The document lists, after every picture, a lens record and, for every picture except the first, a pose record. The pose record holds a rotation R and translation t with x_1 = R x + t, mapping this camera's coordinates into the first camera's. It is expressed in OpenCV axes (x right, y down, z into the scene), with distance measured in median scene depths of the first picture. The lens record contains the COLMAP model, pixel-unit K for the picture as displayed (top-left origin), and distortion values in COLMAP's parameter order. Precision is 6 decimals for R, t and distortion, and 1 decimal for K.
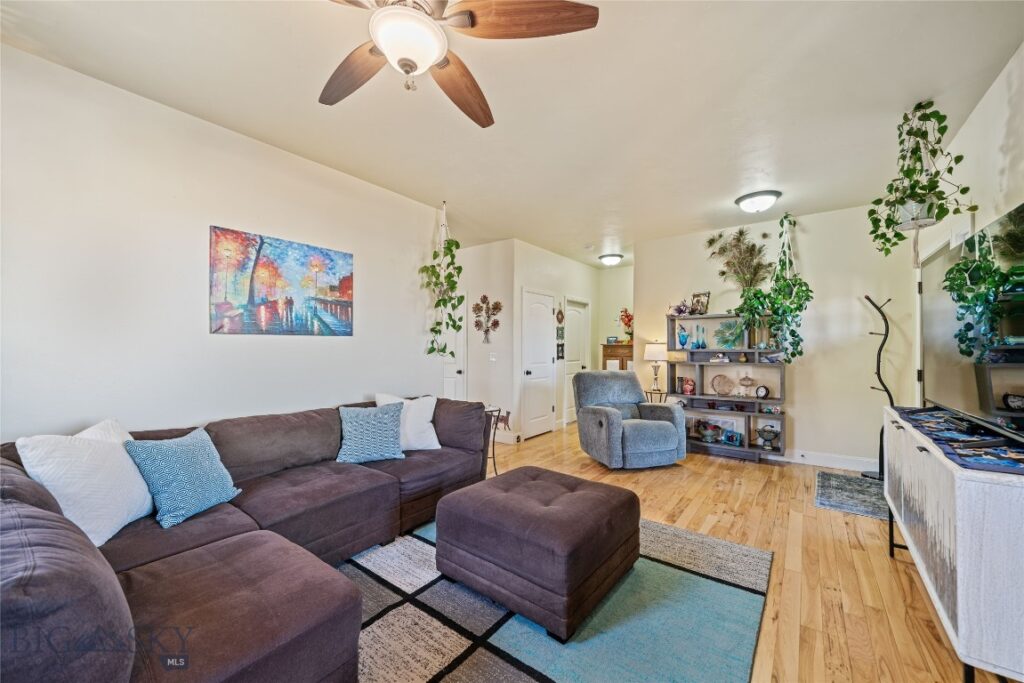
lens RADIAL K [[396.3, 0, 511.5], [0, 396.3, 344.4], [0, 0, 1]] dist [-0.003184, -0.000137]
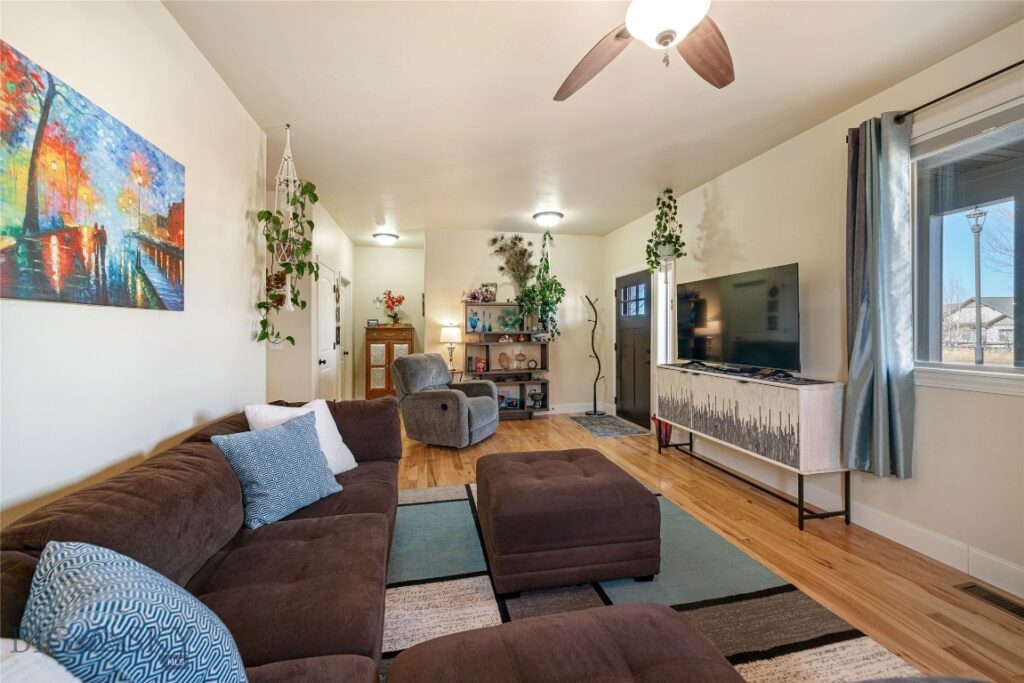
lens RADIAL K [[396.3, 0, 510.1], [0, 396.3, 327.1], [0, 0, 1]] dist [-0.003184, -0.000137]
pose [[0.648168, 0.002516, 0.761493, -0.547545], [-0.000178, 0.999995, -0.003152, 0.003234], [-0.761498, 0.001907, 0.648165, 0.290821]]
